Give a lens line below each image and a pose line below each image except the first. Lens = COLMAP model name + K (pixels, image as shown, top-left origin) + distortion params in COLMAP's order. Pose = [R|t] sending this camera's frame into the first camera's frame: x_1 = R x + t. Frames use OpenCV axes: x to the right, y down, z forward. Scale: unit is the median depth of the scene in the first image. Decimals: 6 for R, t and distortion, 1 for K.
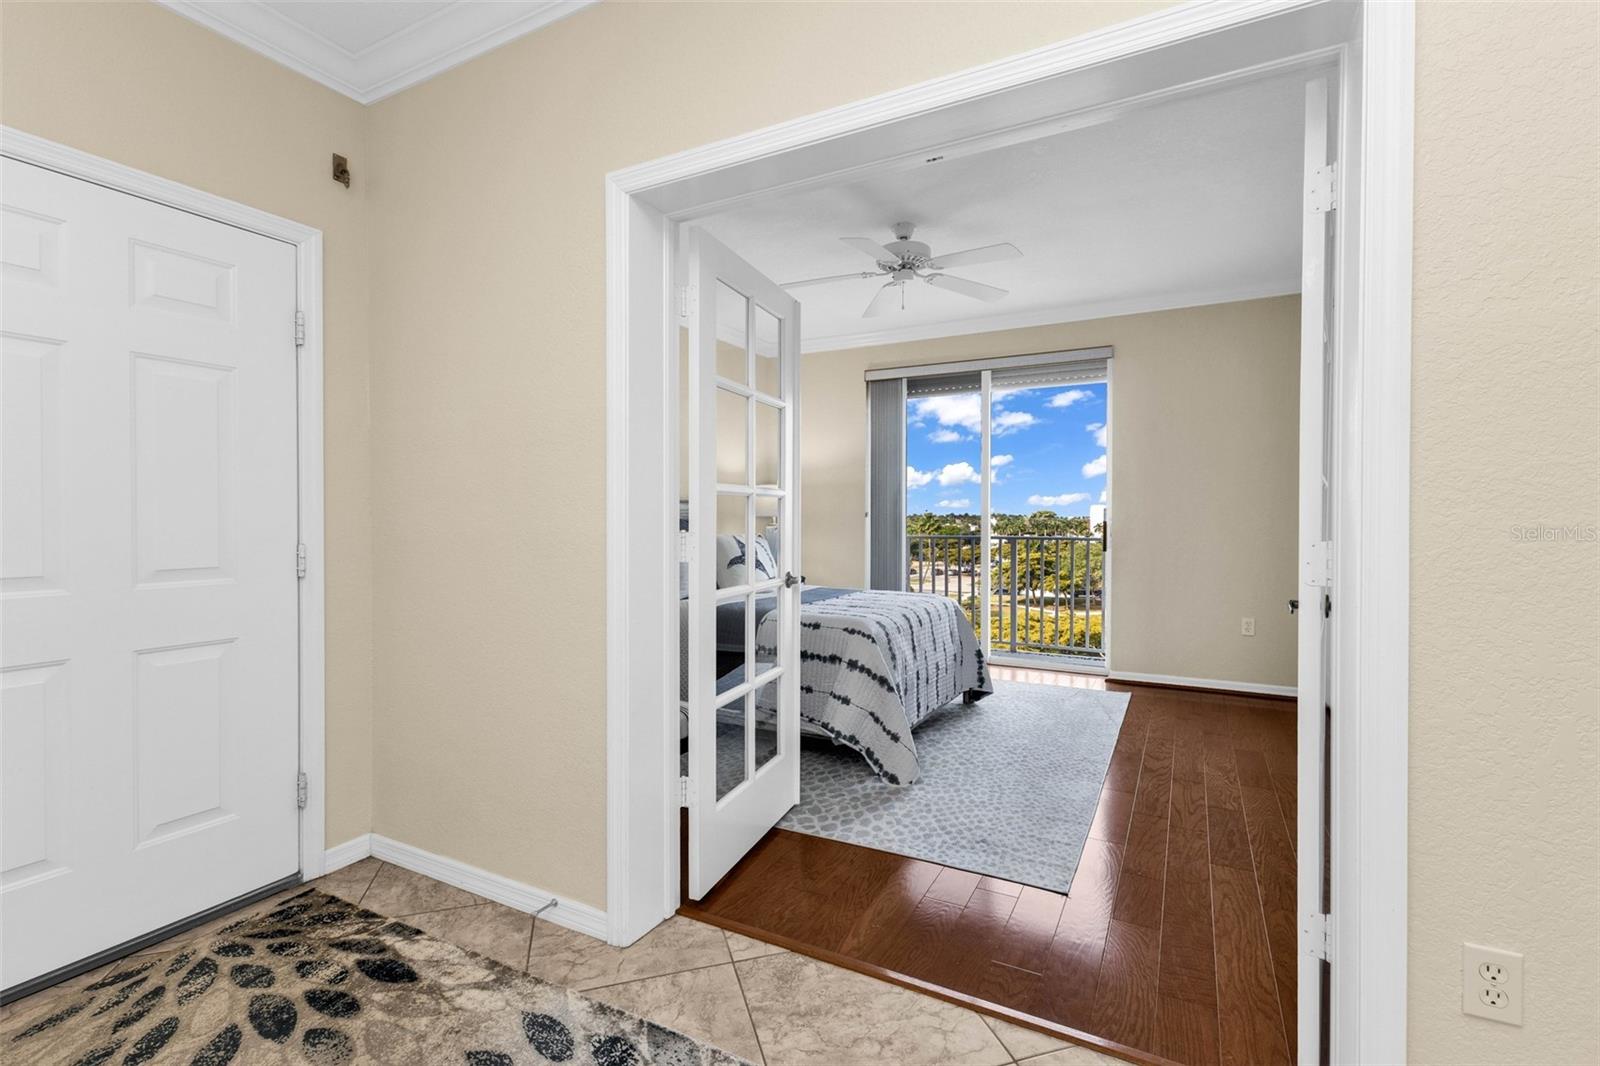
lens RADIAL K [[684.8, 0, 796.5], [0, 684.8, 525.2], [0, 0, 1]] dist [0.006837, -0.000275]
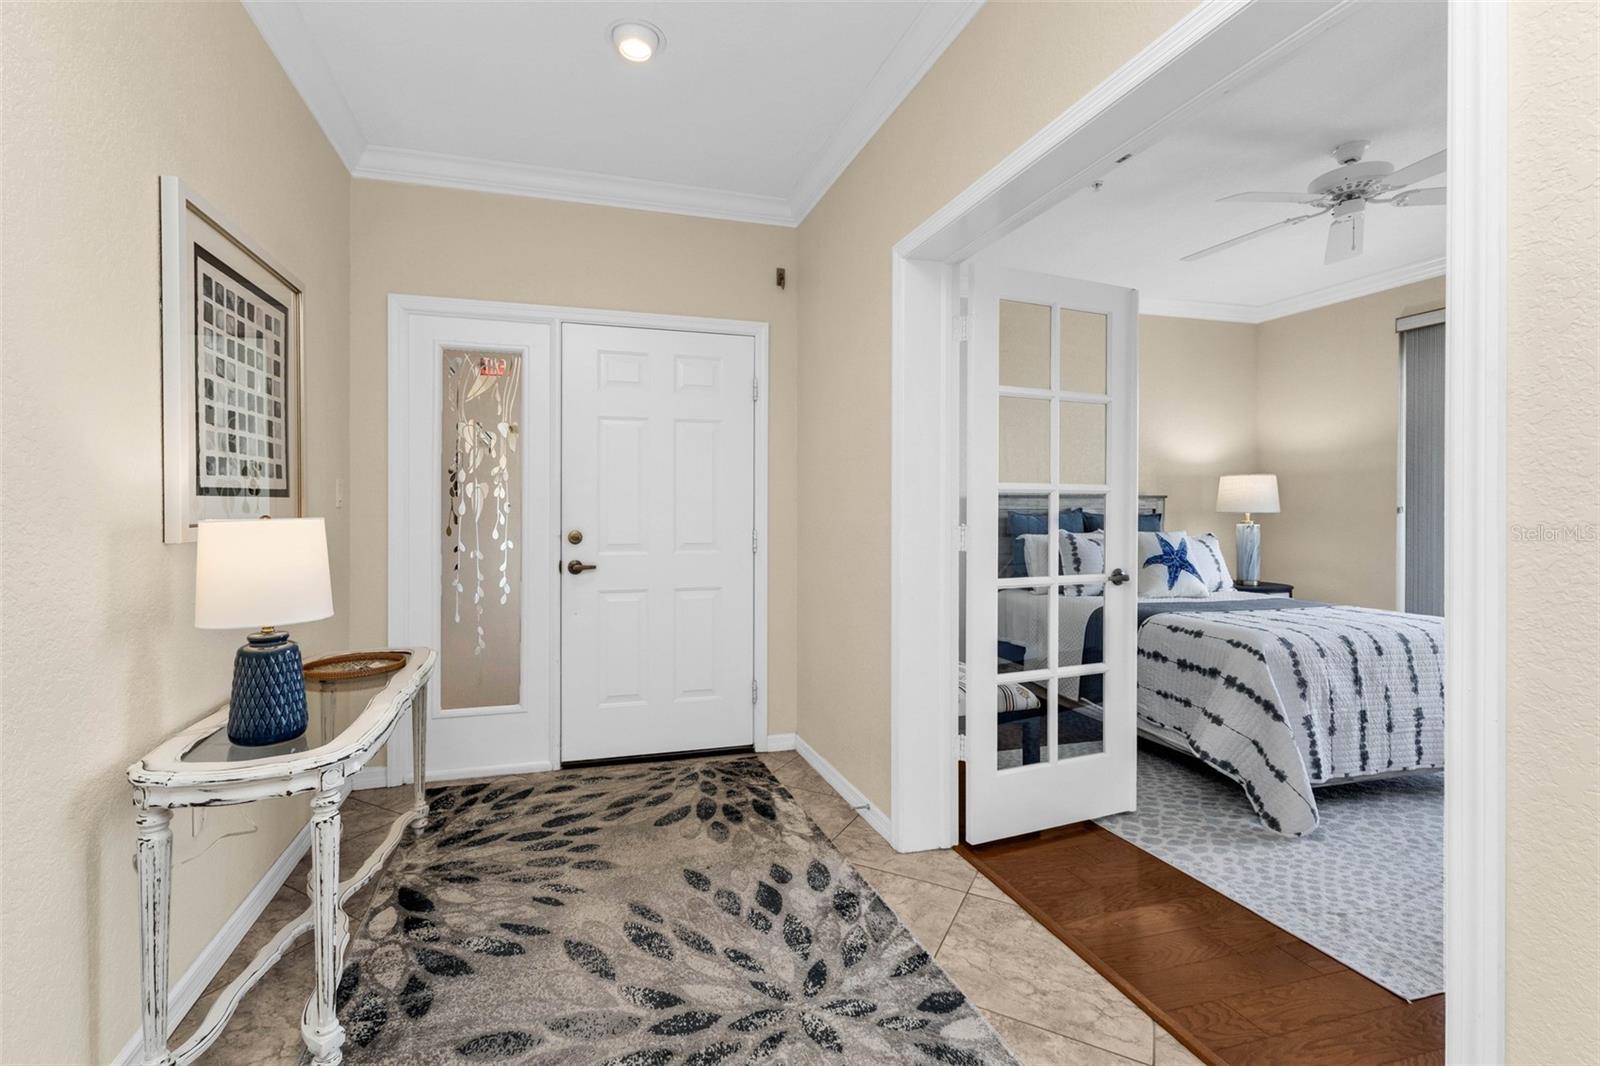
lens RADIAL K [[735.6, 0, 795.3], [0, 735.6, 515.1], [0, 0, 1]] dist [0.003480, 0.000071]
pose [[0.698575, 0.003131, -0.715530, 0.529139], [-0.009615, 0.999941, -0.005012, 0.001378], [0.715473, 0.010381, 0.698564, -0.083135]]
